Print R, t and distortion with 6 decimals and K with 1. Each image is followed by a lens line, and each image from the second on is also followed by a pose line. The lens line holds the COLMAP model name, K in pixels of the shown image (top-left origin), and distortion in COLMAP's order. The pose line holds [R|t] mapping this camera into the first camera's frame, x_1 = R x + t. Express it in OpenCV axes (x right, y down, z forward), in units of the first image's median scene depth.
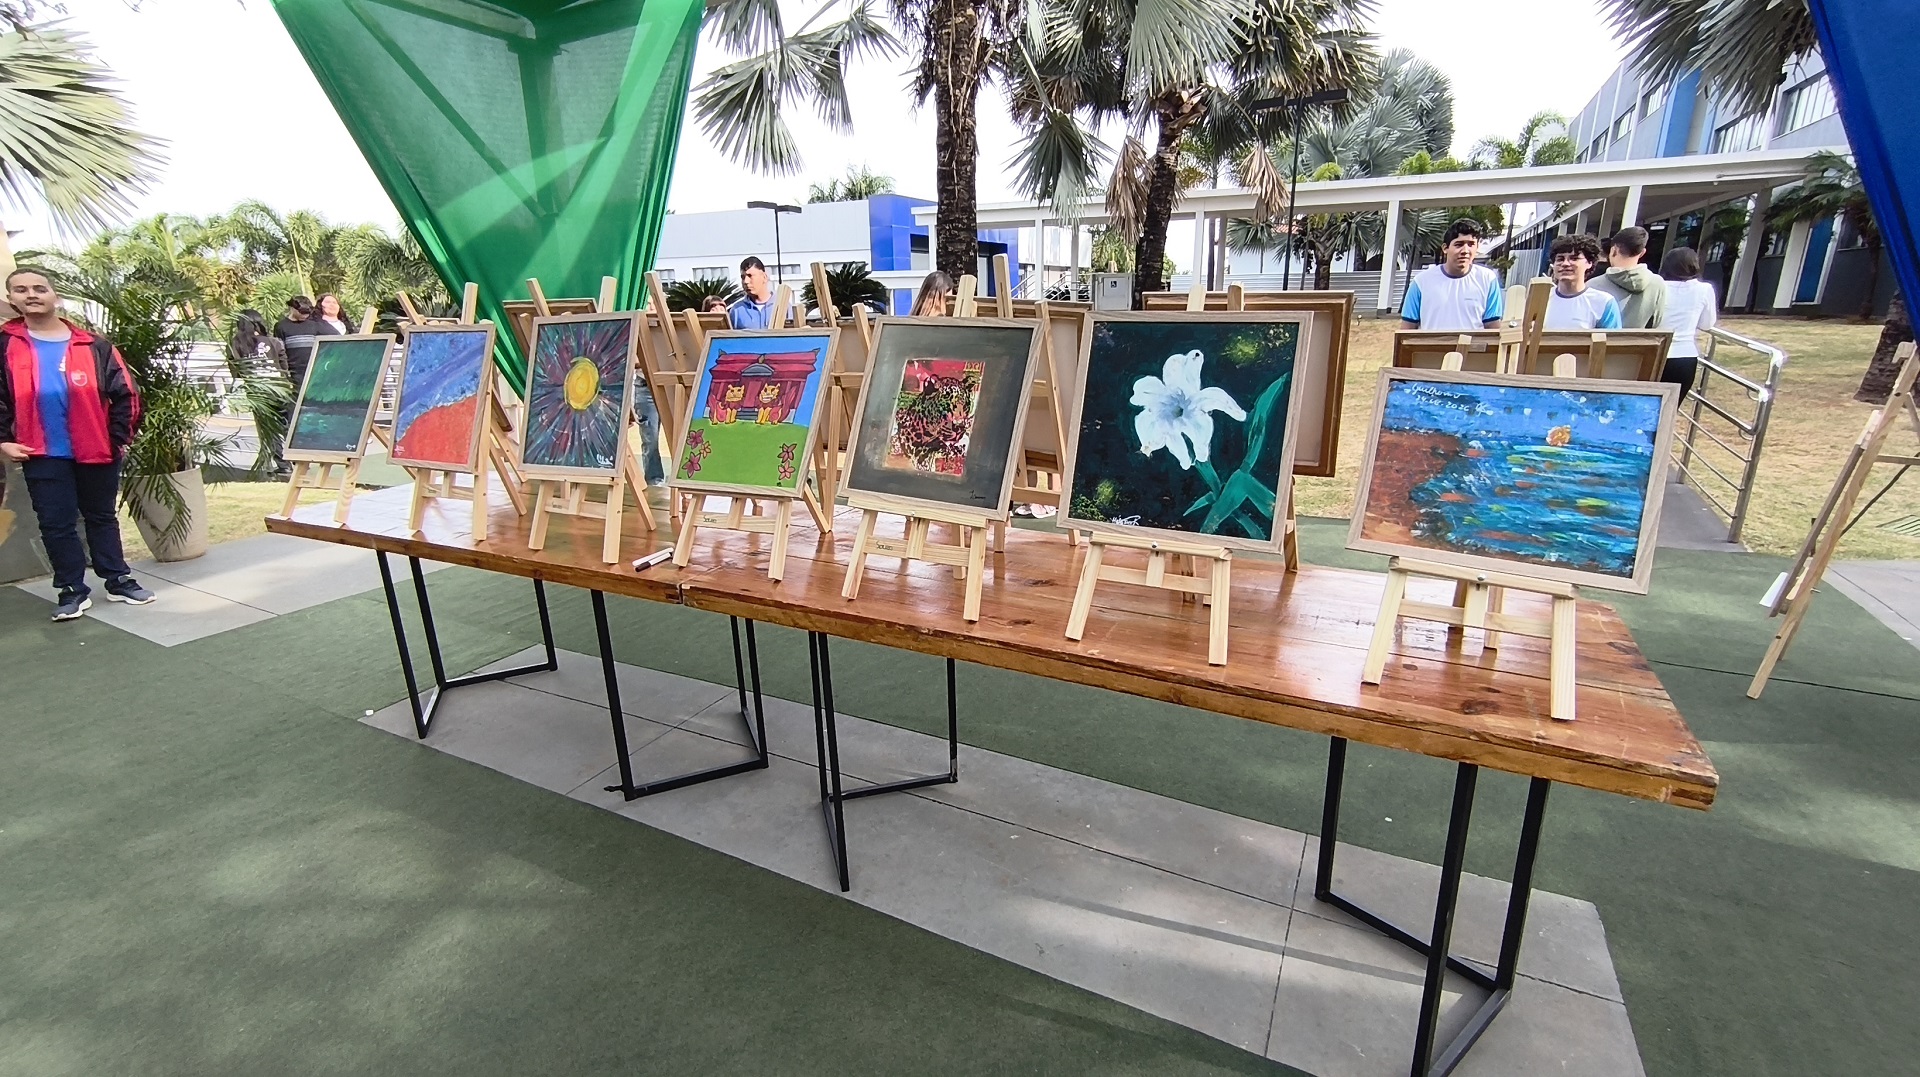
lens RADIAL K [[836.1, 0, 961.9], [0, 836.1, 539.6], [0, 0, 1]] dist [-0.005020, -0.001068]
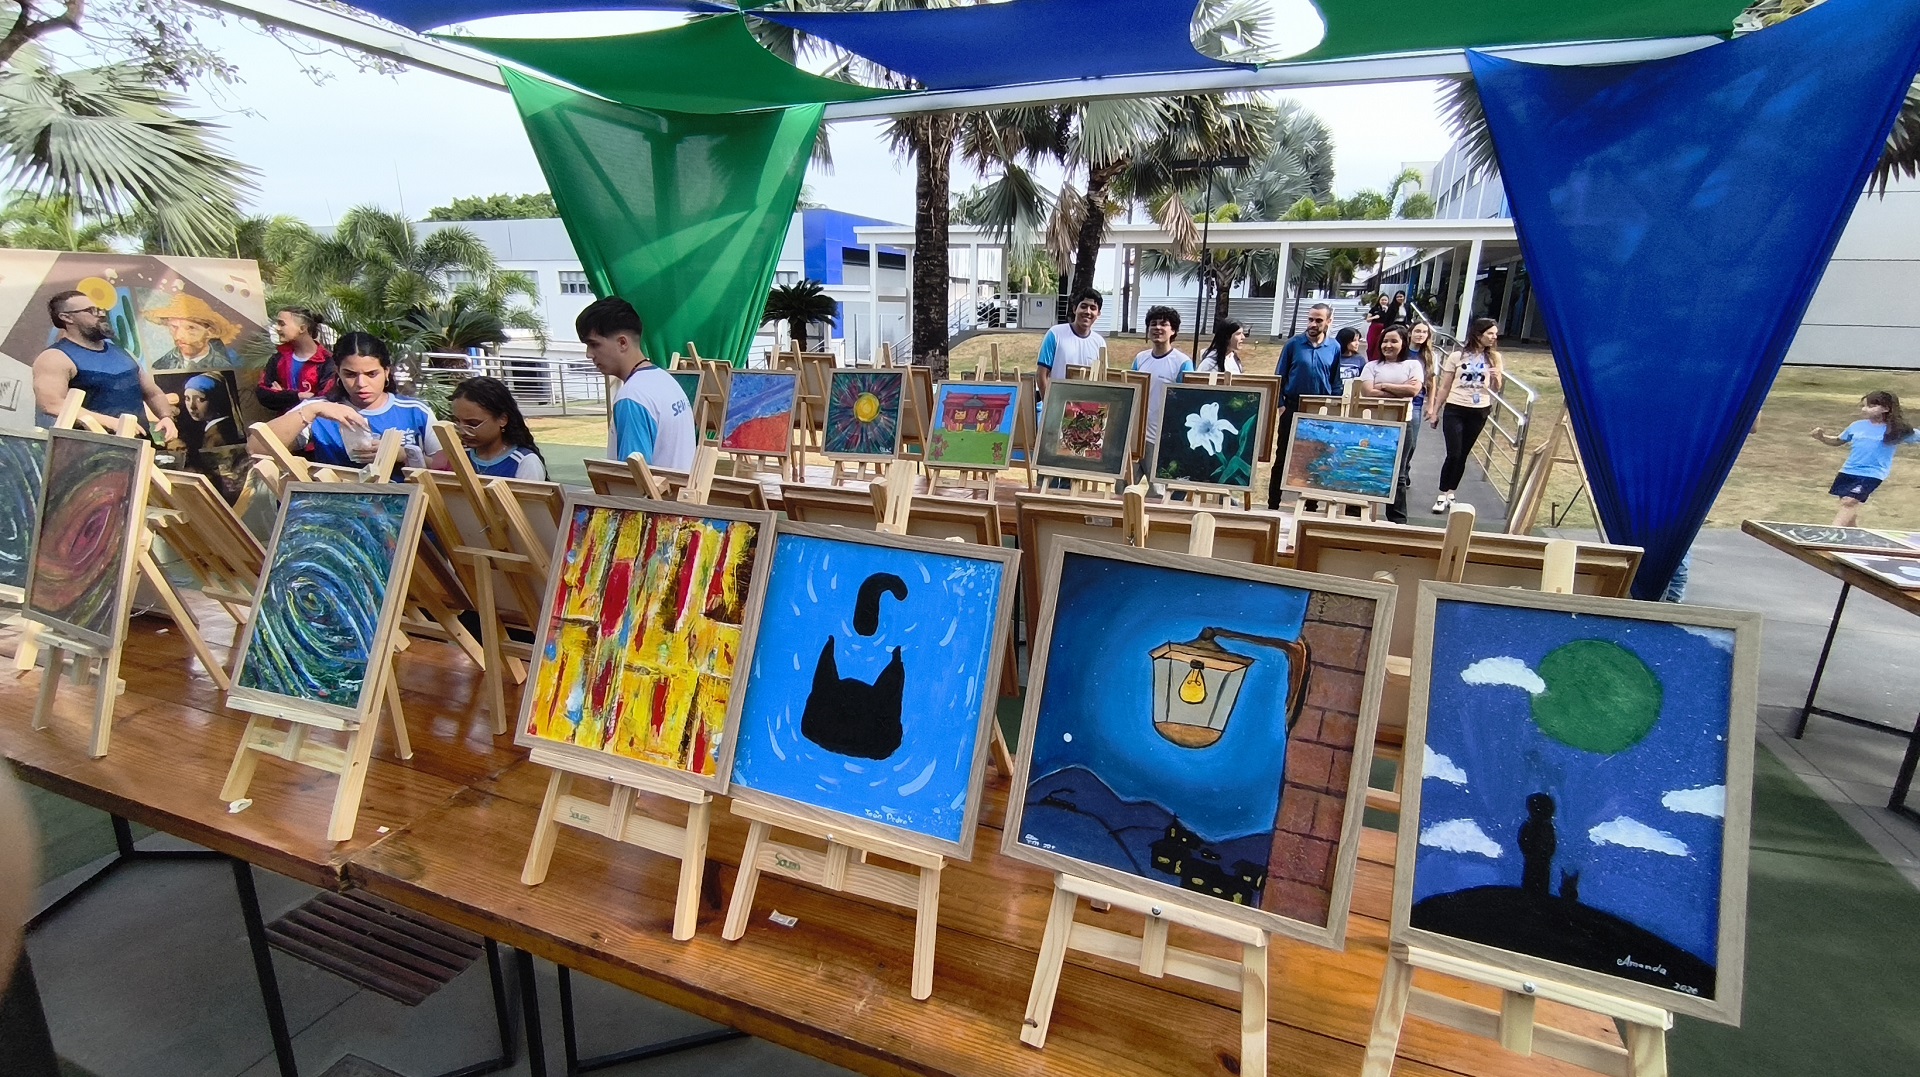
lens RADIAL K [[836.1, 0, 961.6], [0, 836.1, 538.0], [0, 0, 1]] dist [-0.005020, -0.001068]
pose [[0.993884, 0.001650, 0.110414, -0.082227], [-0.000735, 0.999965, -0.008319, 0.019923], [-0.110423, 0.008187, 0.993851, -0.146988]]
